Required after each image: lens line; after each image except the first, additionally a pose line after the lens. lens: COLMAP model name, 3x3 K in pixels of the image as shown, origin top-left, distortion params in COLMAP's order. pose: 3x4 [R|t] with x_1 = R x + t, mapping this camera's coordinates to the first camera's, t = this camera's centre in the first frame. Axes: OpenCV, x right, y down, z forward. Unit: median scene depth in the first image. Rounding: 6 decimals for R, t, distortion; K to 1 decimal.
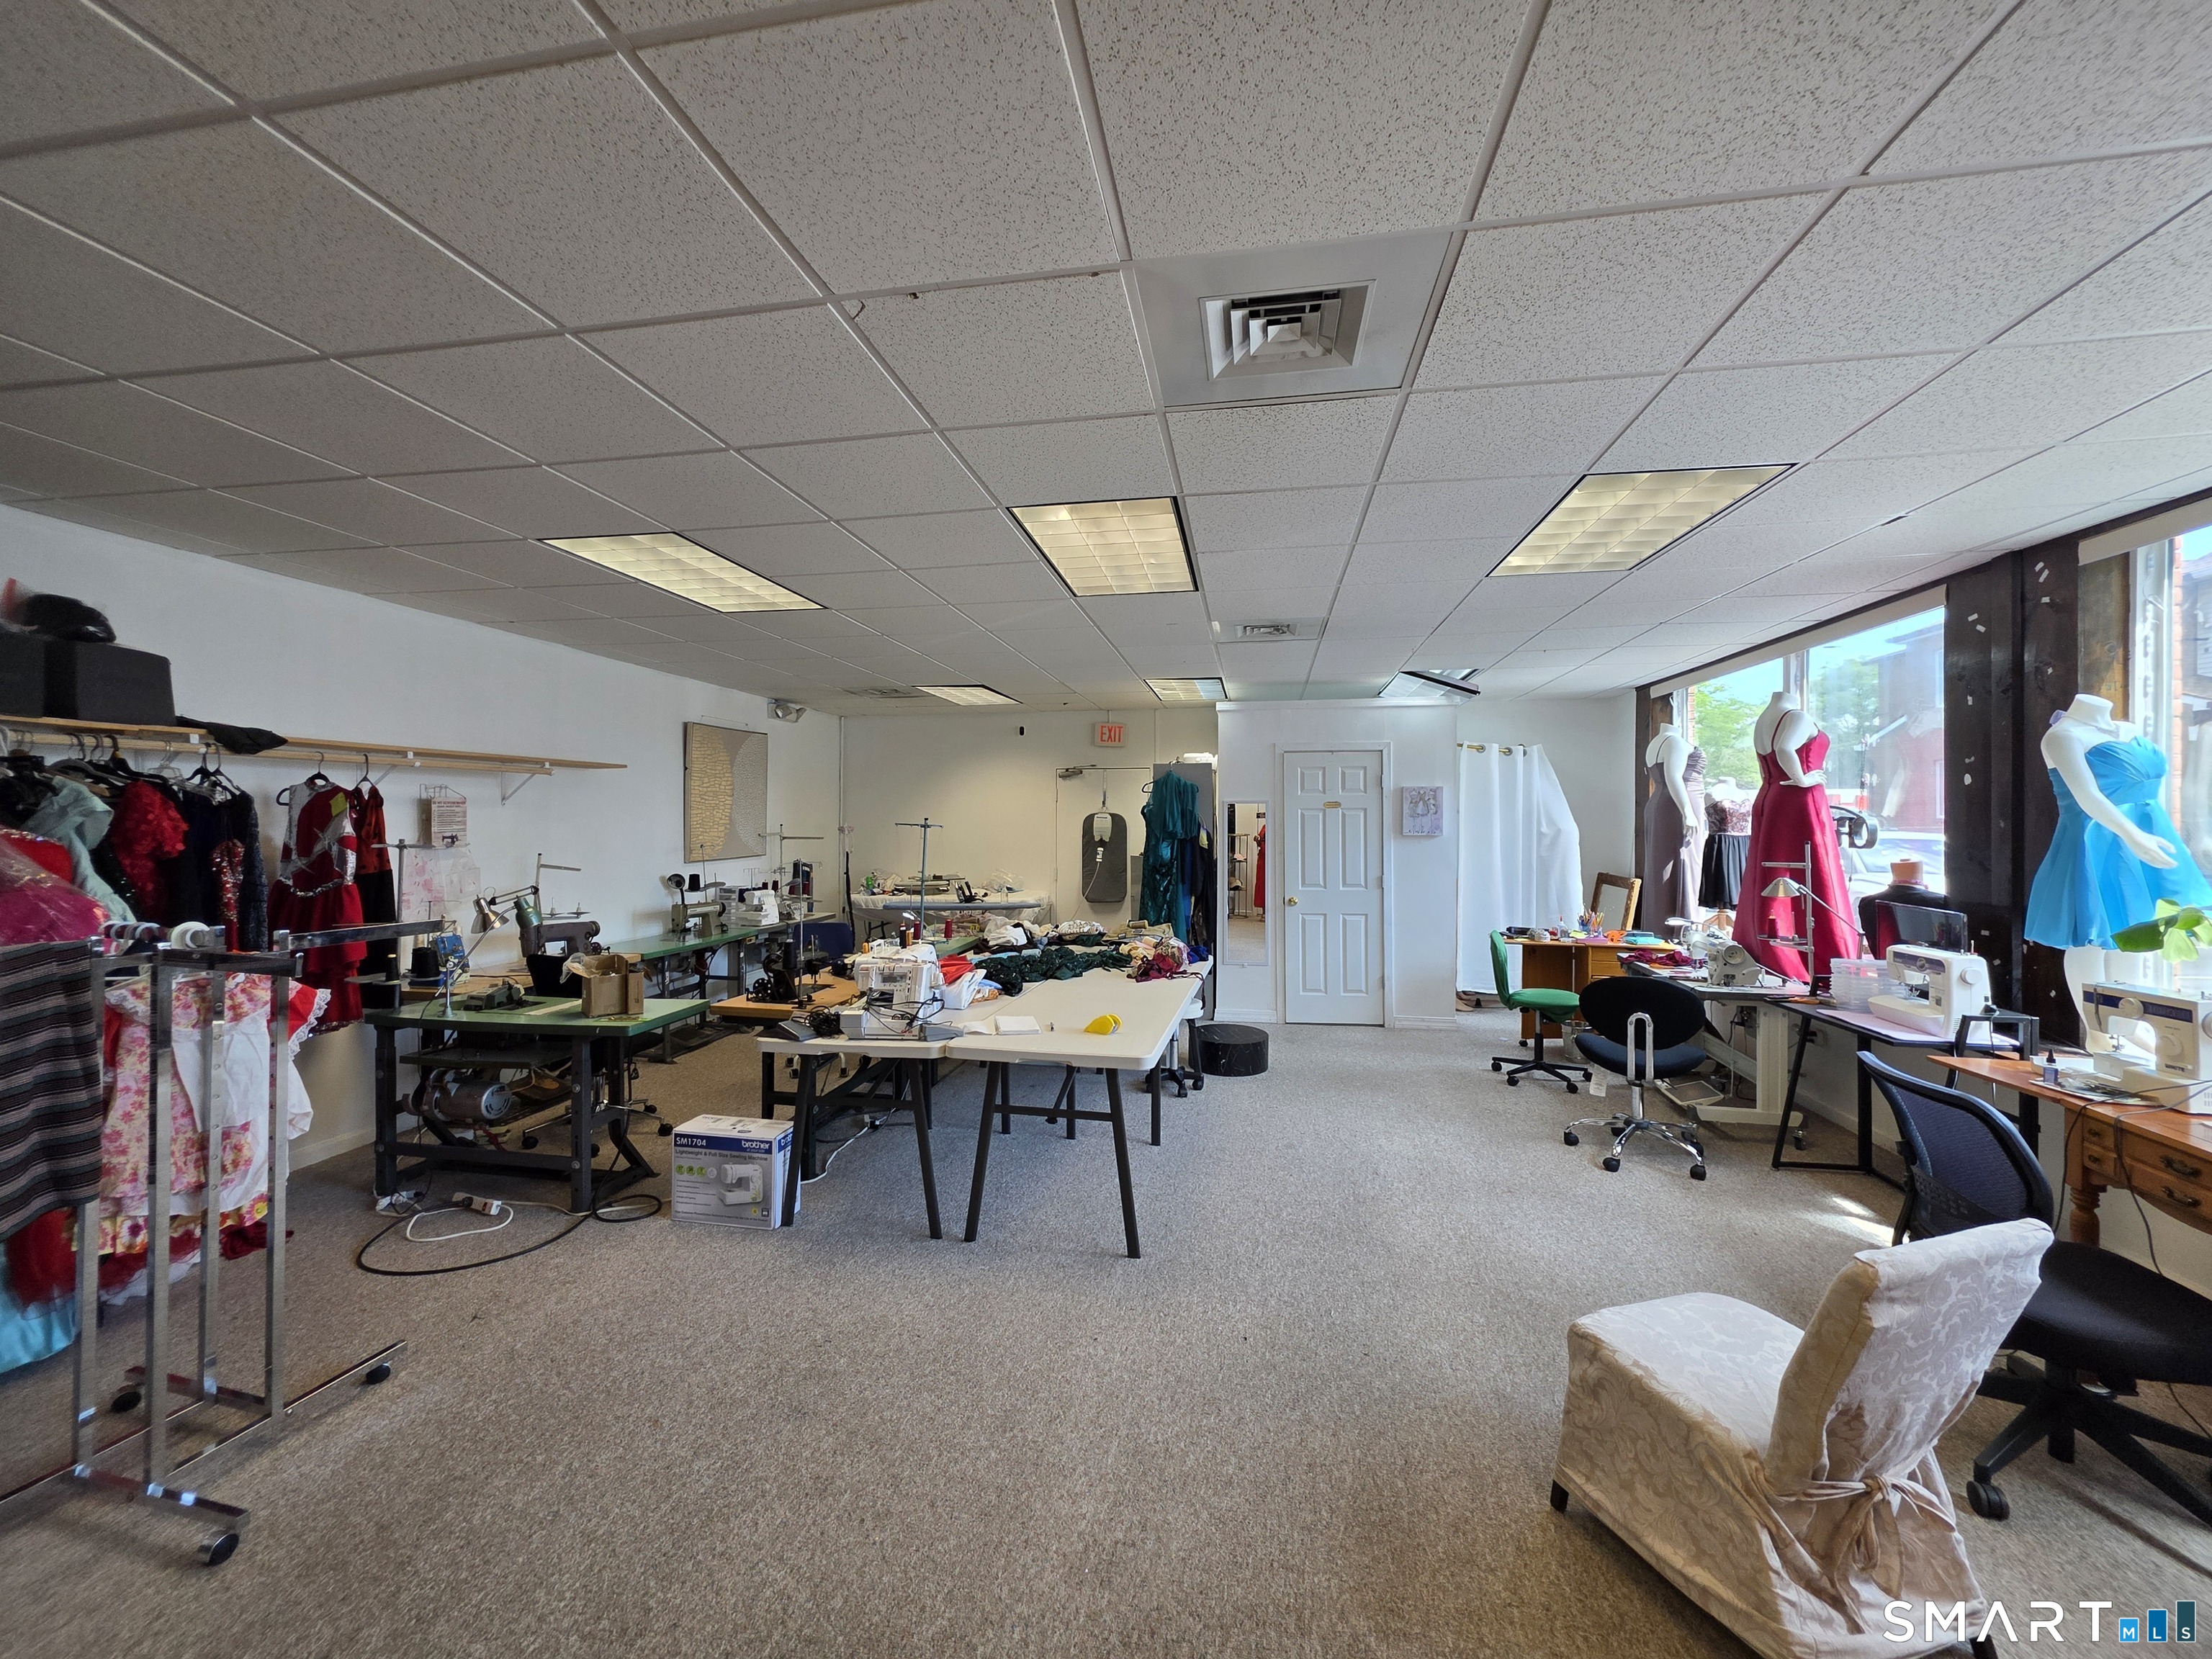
lens RADIAL K [[887.4, 0, 1106.0], [0, 887.4, 829.5], [0, 0, 1]] dist [0.000300, 0.000095]
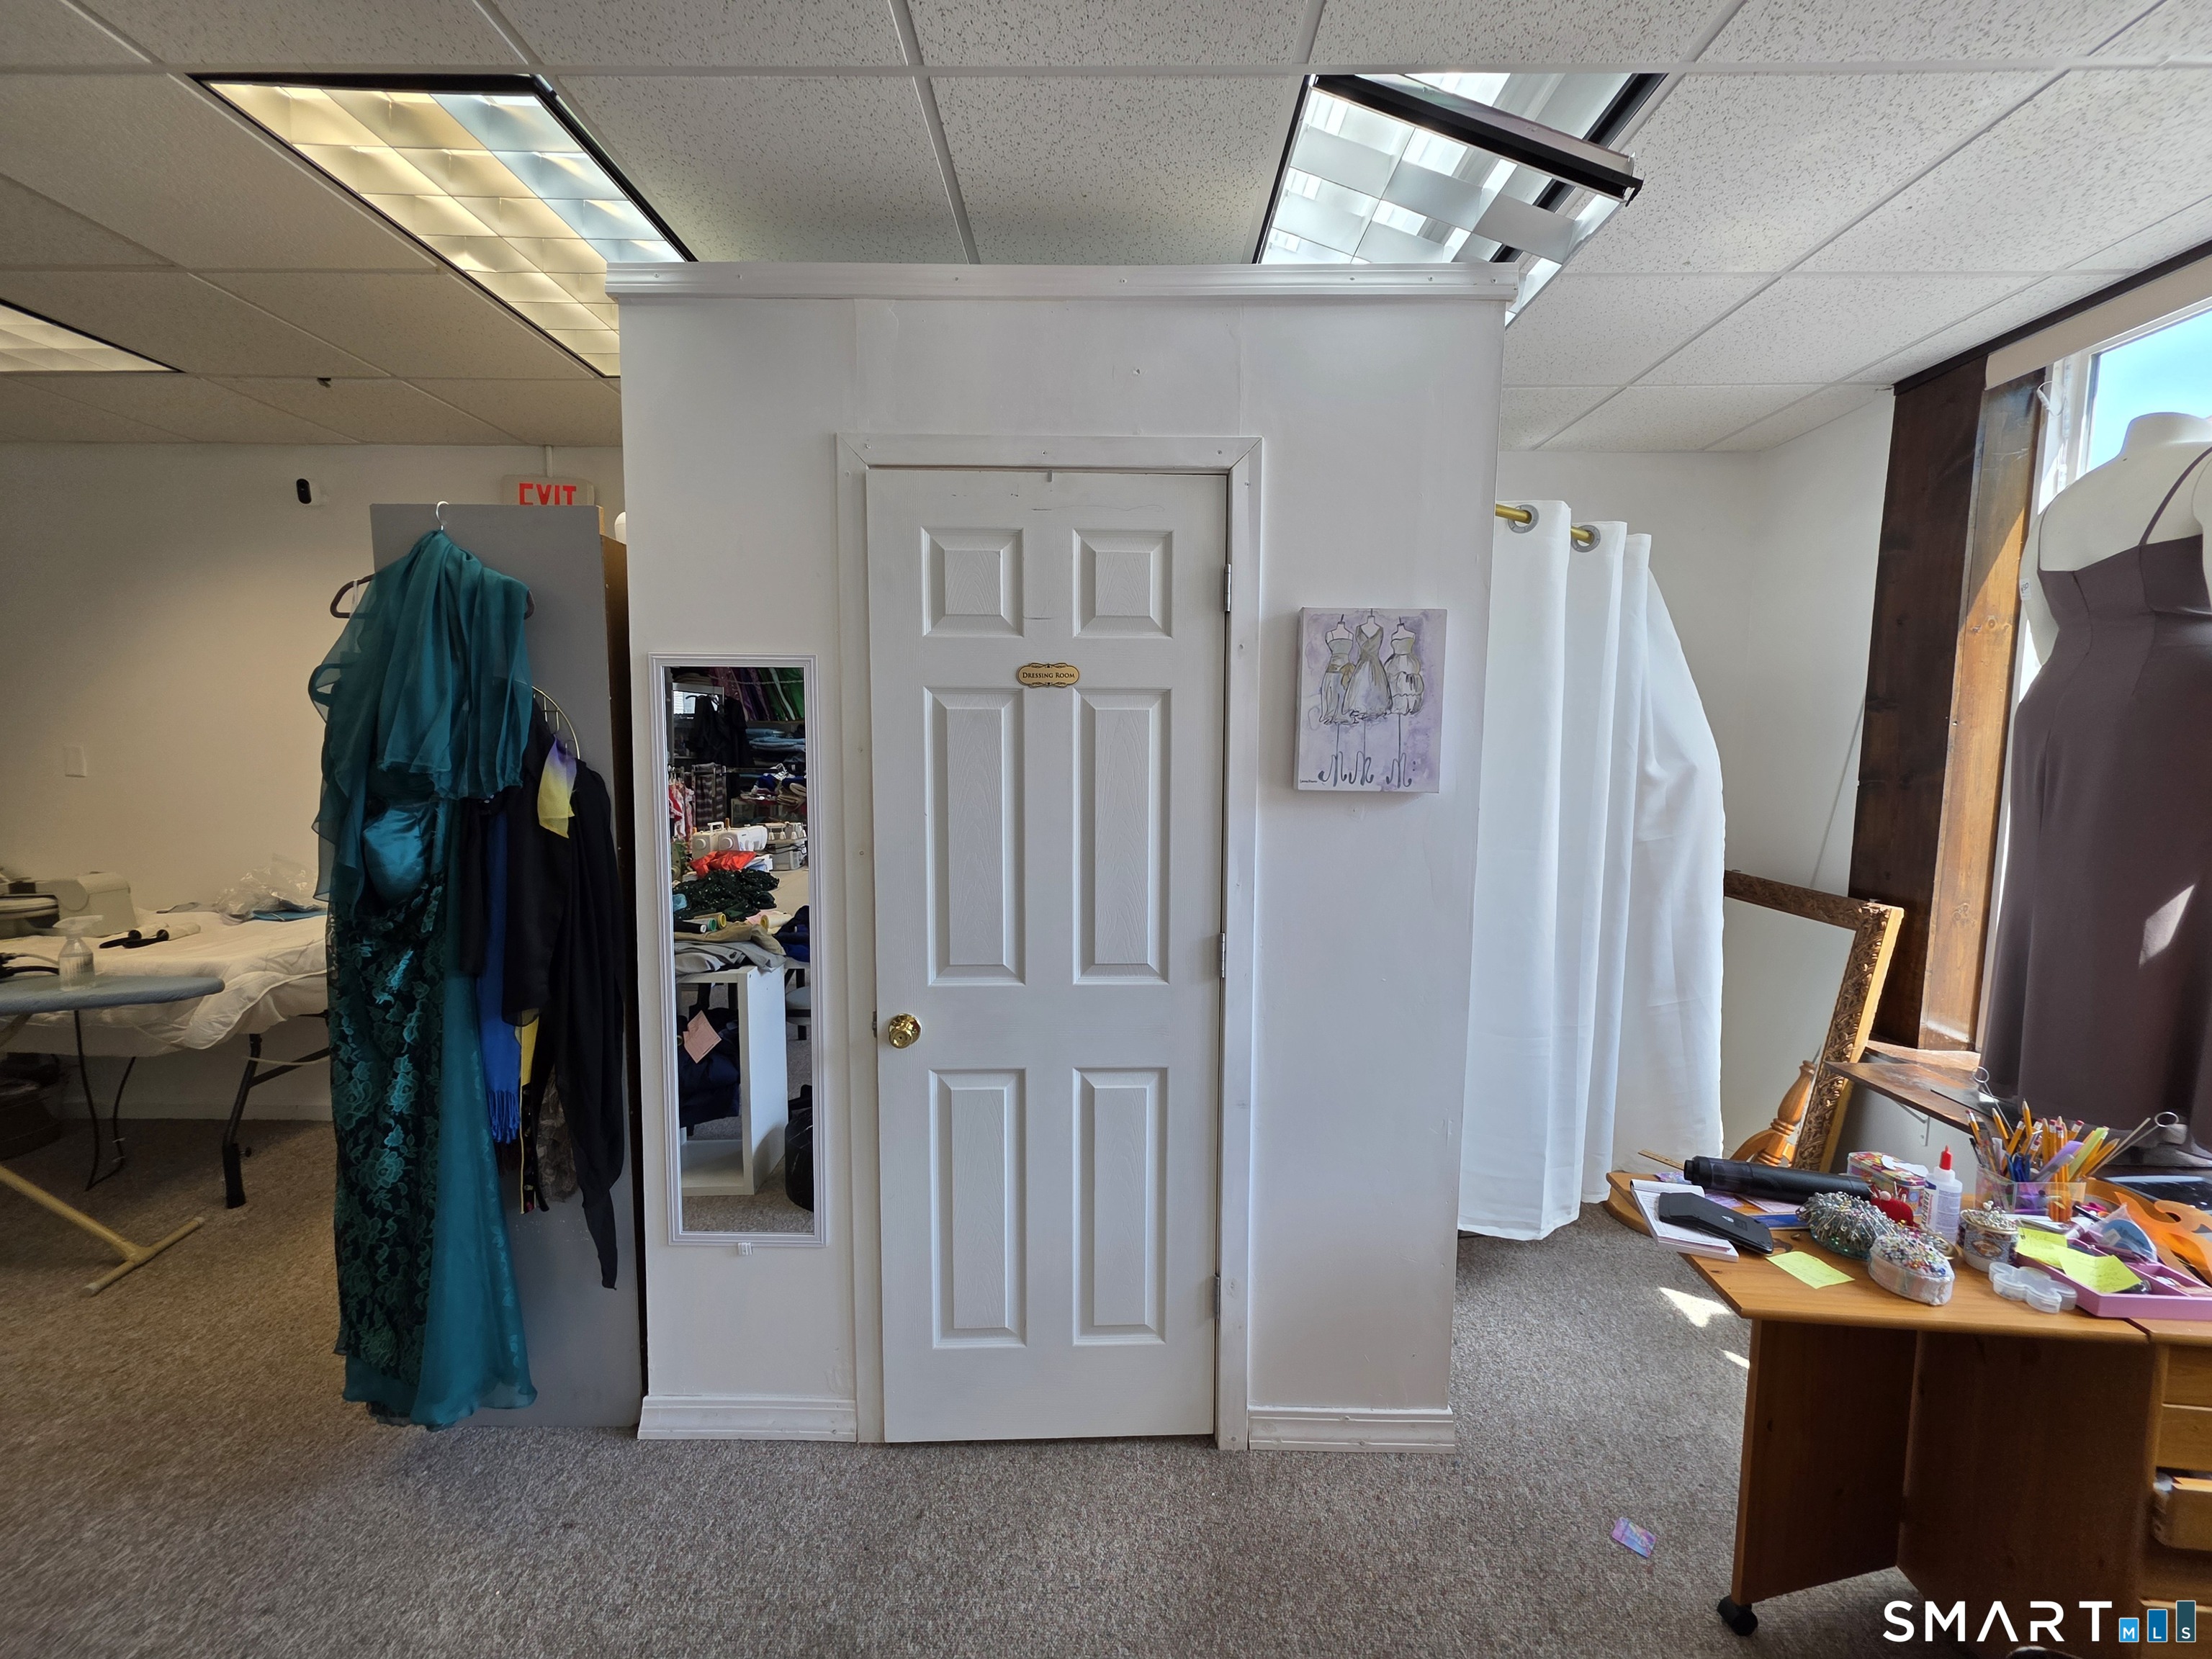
lens RADIAL K [[887.4, 0, 1106.0], [0, 887.4, 829.5], [0, 0, 1]] dist [0.000300, 0.000095]
pose [[0.982174, -0.009307, 0.187745, 0.218037], [-0.007590, 0.995996, 0.089078, -0.004970], [-0.187822, -0.088915, 0.978170, 0.717643]]
